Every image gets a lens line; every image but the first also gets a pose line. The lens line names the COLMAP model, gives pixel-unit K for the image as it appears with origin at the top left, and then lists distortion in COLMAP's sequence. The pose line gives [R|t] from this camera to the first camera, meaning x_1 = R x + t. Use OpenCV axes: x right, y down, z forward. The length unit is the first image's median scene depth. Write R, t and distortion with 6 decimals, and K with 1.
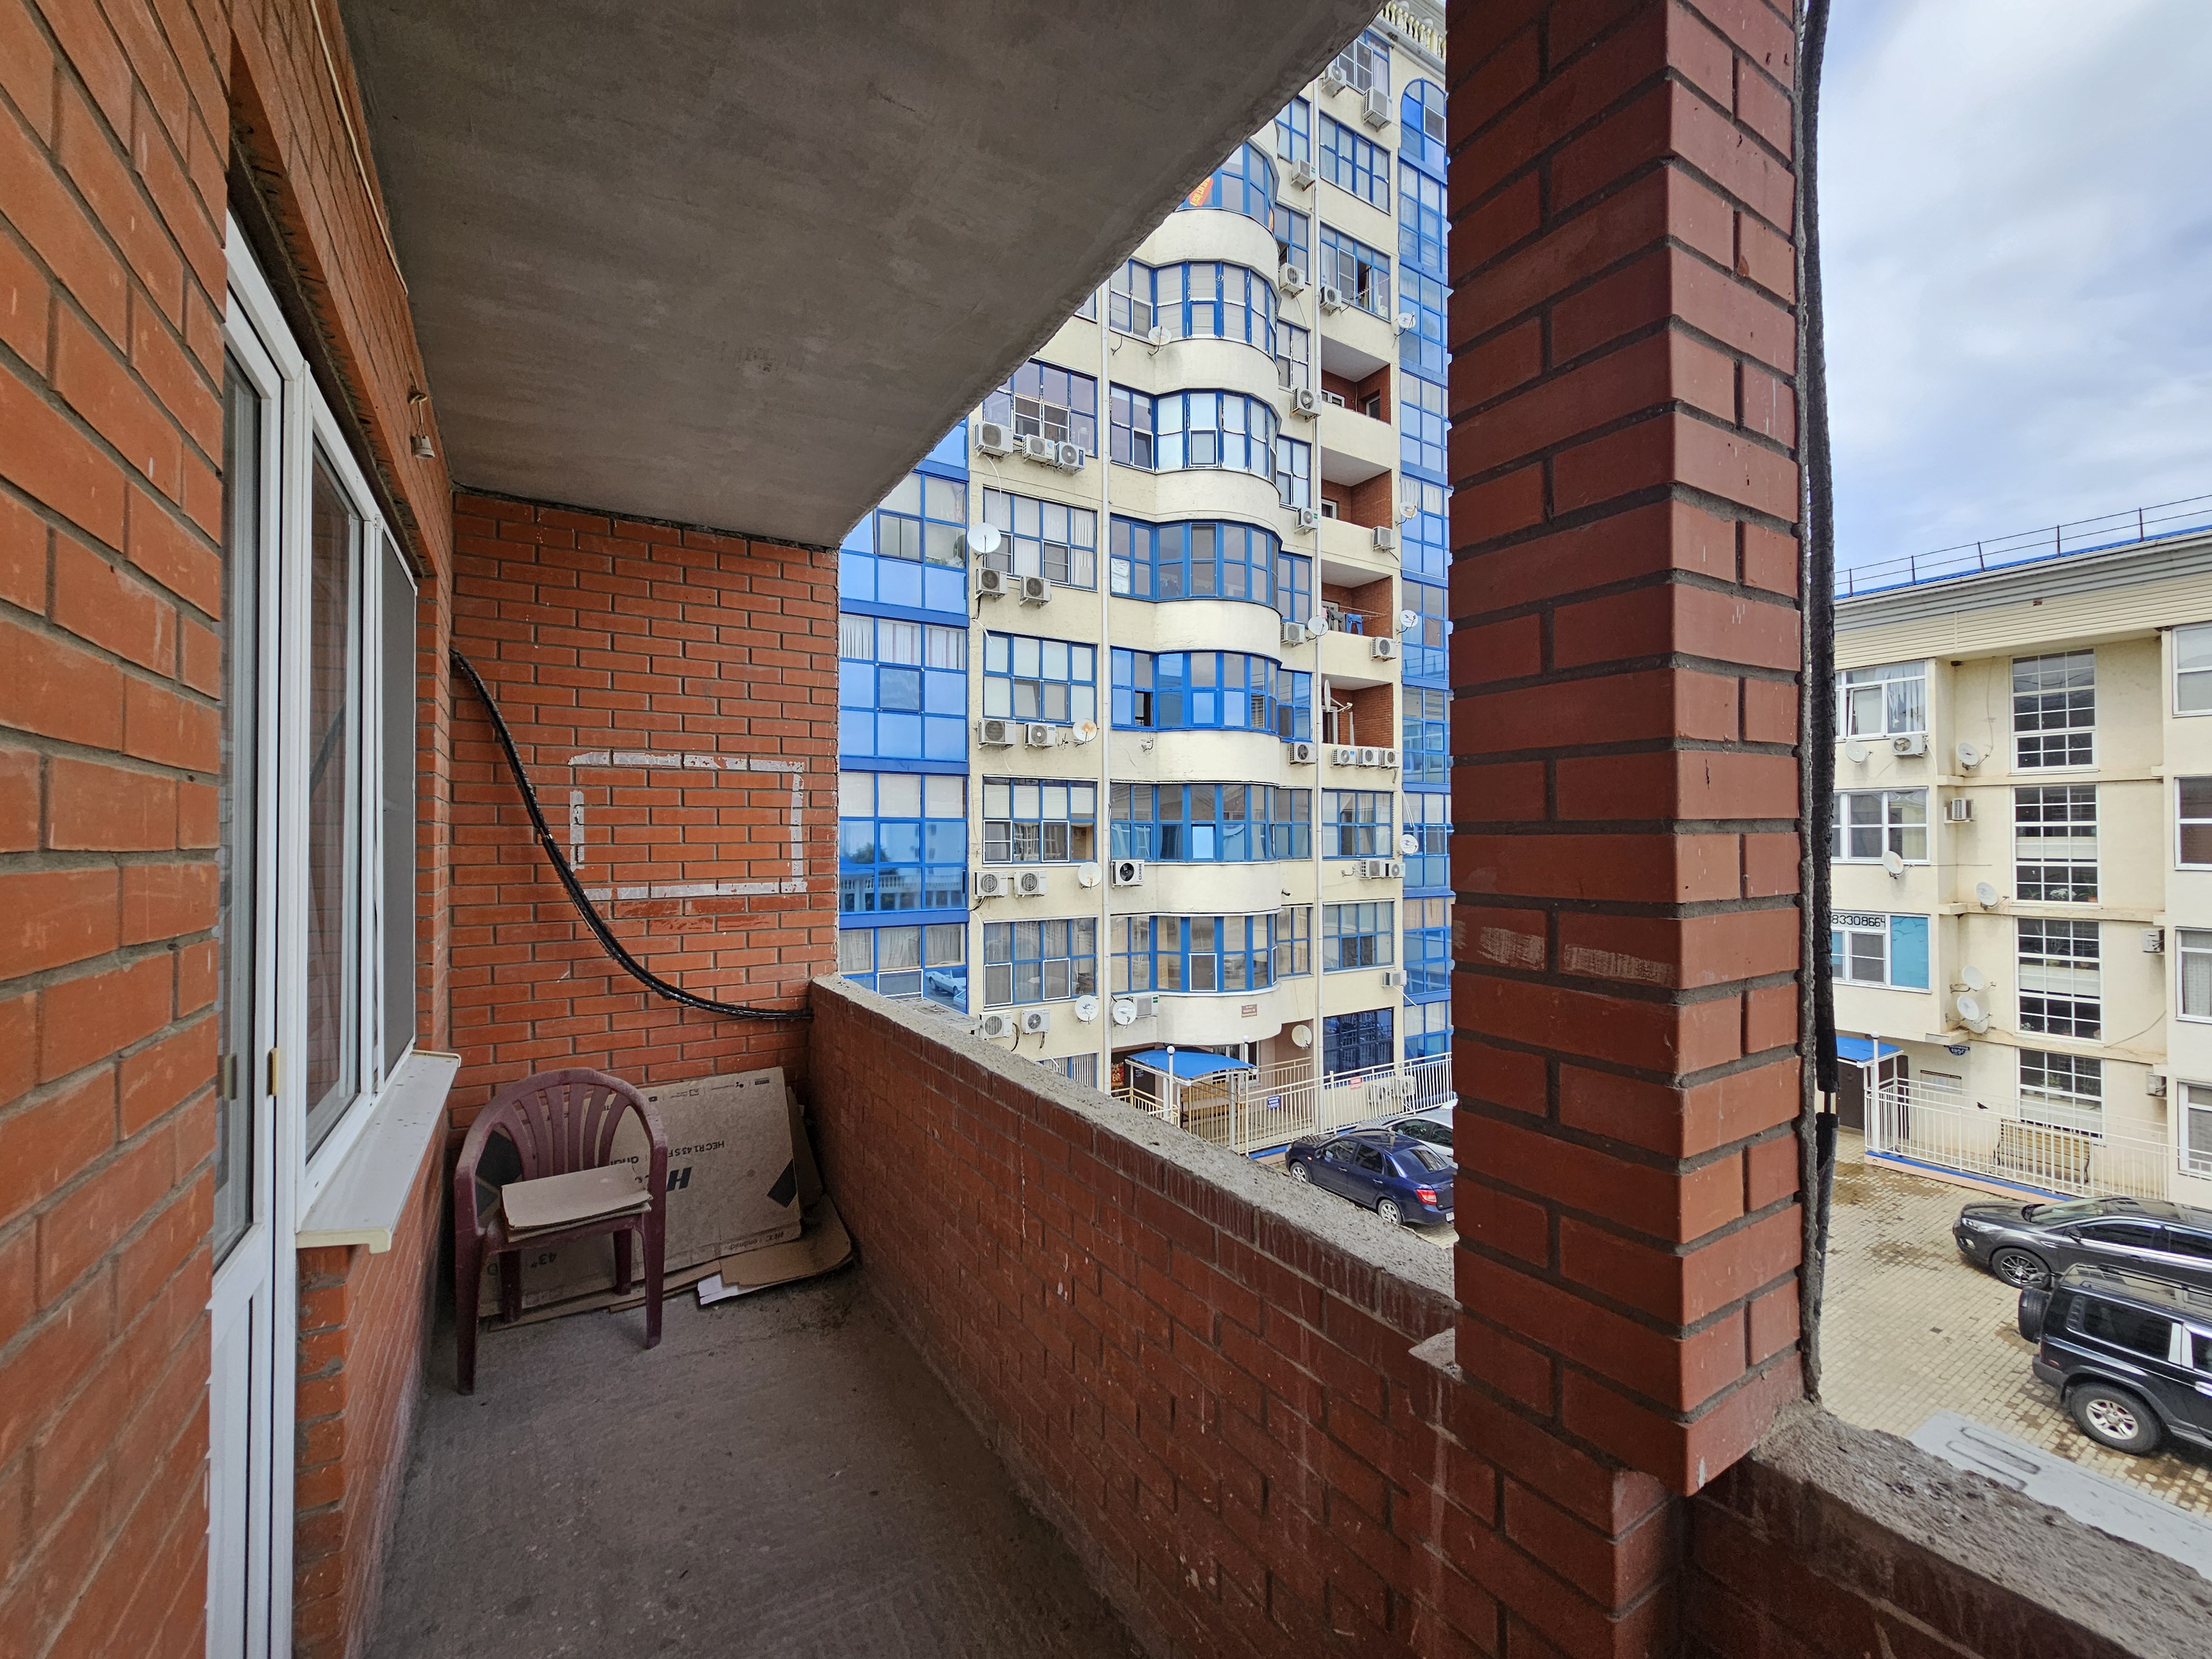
lens RADIAL K [[900.9, 0, 1100.0], [0, 900.9, 827.2], [0, 0, 1]] dist [-0.003870, -0.000775]
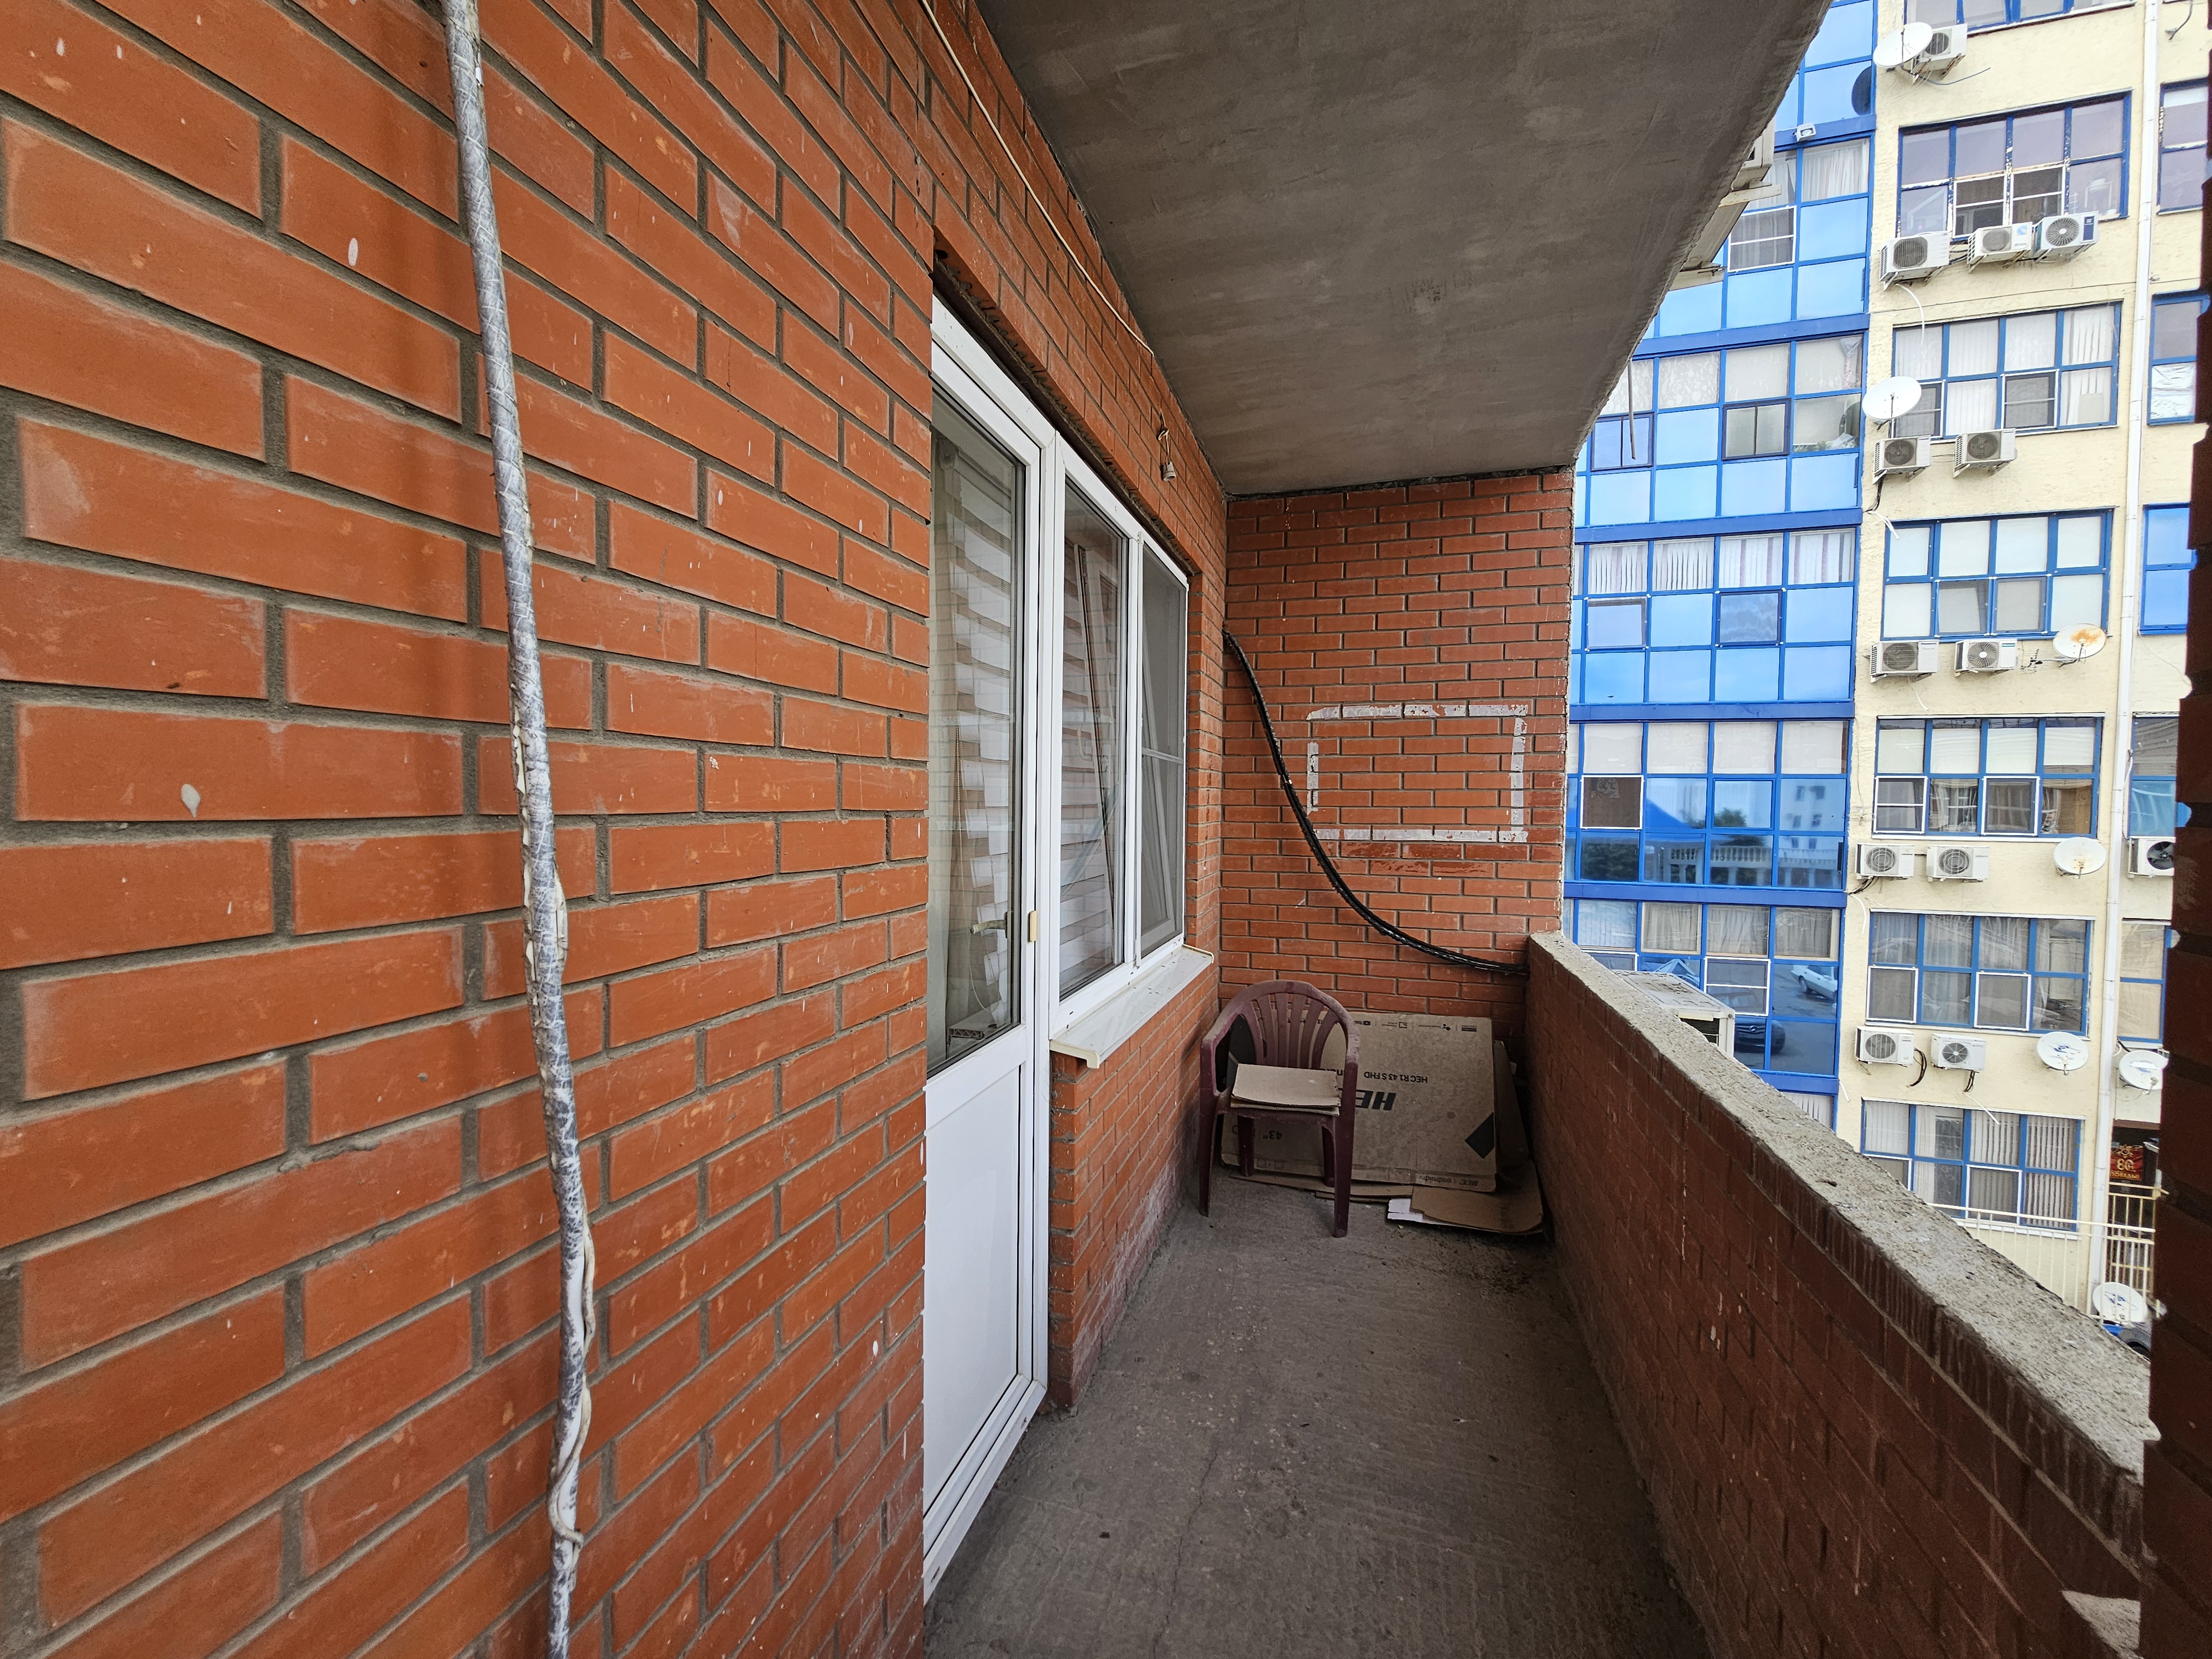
lens RADIAL K [[900.9, 0, 1097.9], [0, 900.9, 826.9], [0, 0, 1]] dist [-0.003870, -0.000775]
pose [[0.651313, 0.032887, -0.758096, 0.115050], [-0.001193, 0.999104, 0.042317, 0.019601], [0.758808, -0.026658, 0.650768, 0.050405]]
